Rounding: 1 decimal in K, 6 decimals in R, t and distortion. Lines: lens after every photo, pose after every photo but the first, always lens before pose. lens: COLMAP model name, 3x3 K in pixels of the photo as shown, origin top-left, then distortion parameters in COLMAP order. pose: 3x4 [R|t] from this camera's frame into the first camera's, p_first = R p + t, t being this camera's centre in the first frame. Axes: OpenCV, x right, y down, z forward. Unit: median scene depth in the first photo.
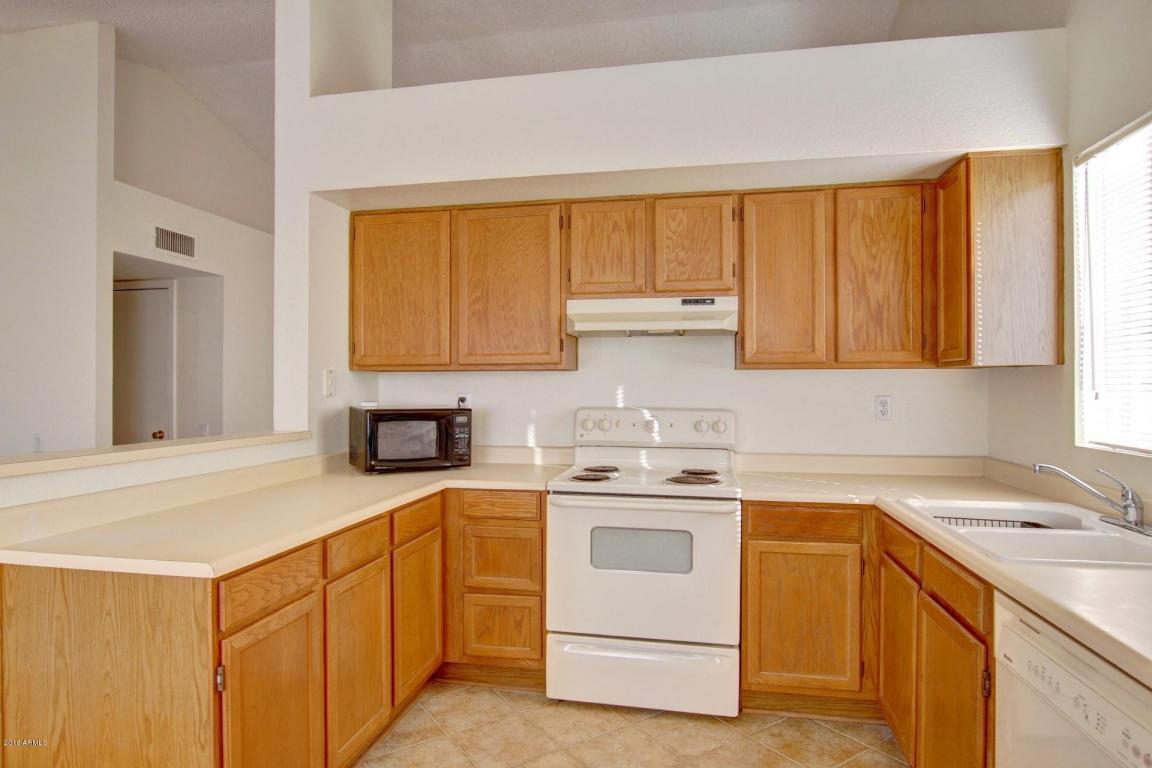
lens RADIAL K [[655.0, 0, 576.0], [0, 655.0, 384.0], [0, 0, 1]] dist [-0.021505, 0.002119]
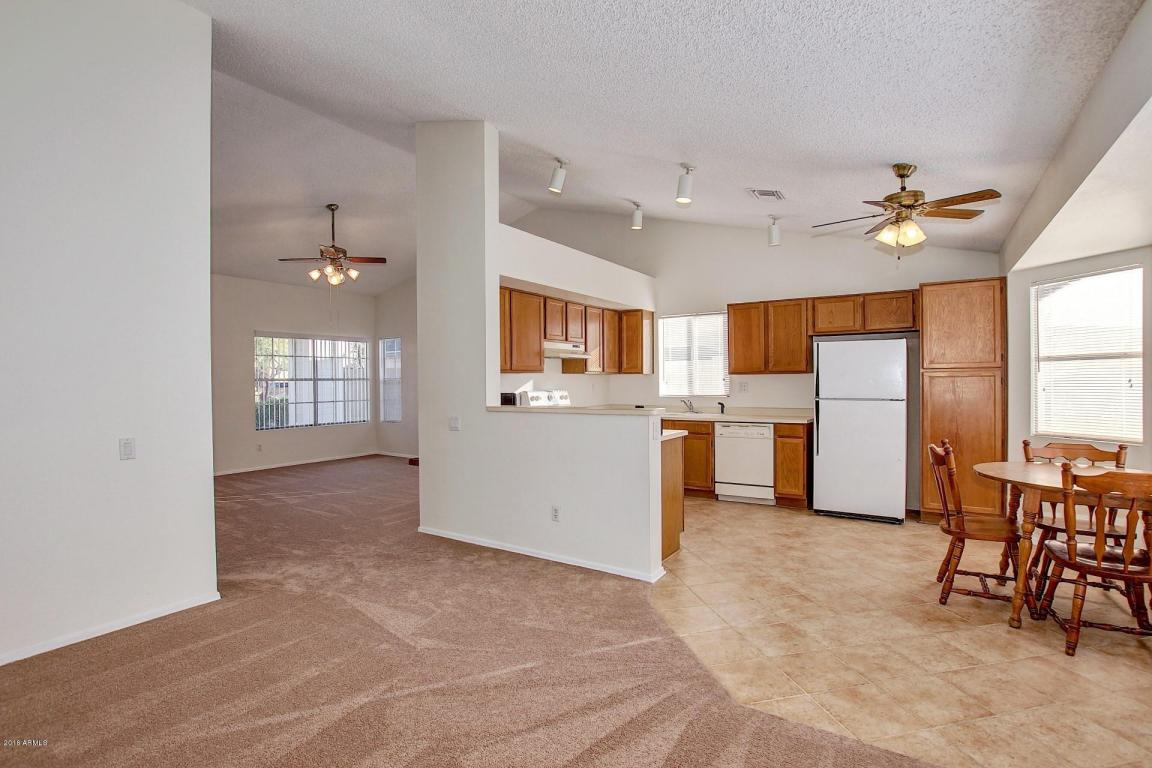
lens RADIAL K [[550.9, 0, 576.0], [0, 550.9, 384.0], [0, 0, 1]] dist [-0.026567, 0.001892]
pose [[0.370905, -0.009252, 0.928625, -1.803923], [0.005577, 0.999955, 0.007735, -0.000197], [-0.928654, 0.002310, 0.370939, 0.236370]]
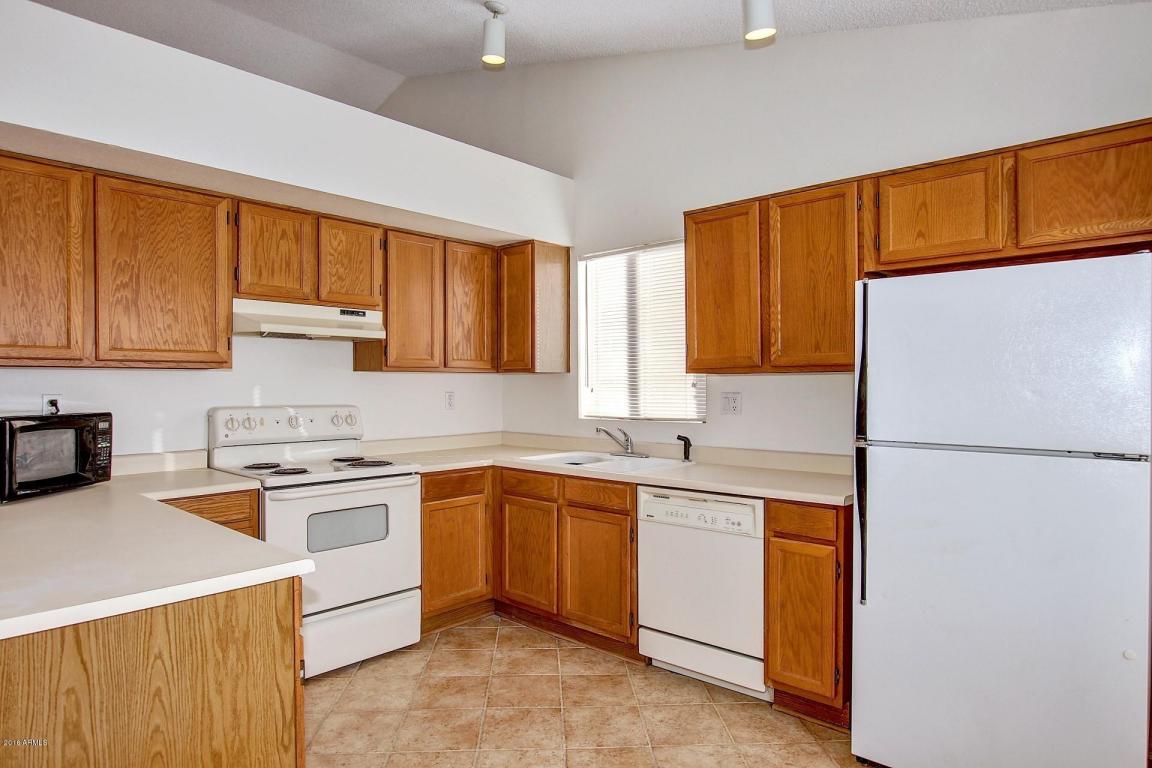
lens RADIAL K [[655.0, 0, 576.0], [0, 655.0, 384.0], [0, 0, 1]] dist [-0.021505, 0.002119]
pose [[0.525606, -0.000417, 0.850728, -0.616012], [-0.001215, 0.999998, 0.001241, -0.000987], [-0.850727, -0.001686, 0.525605, 0.050164]]
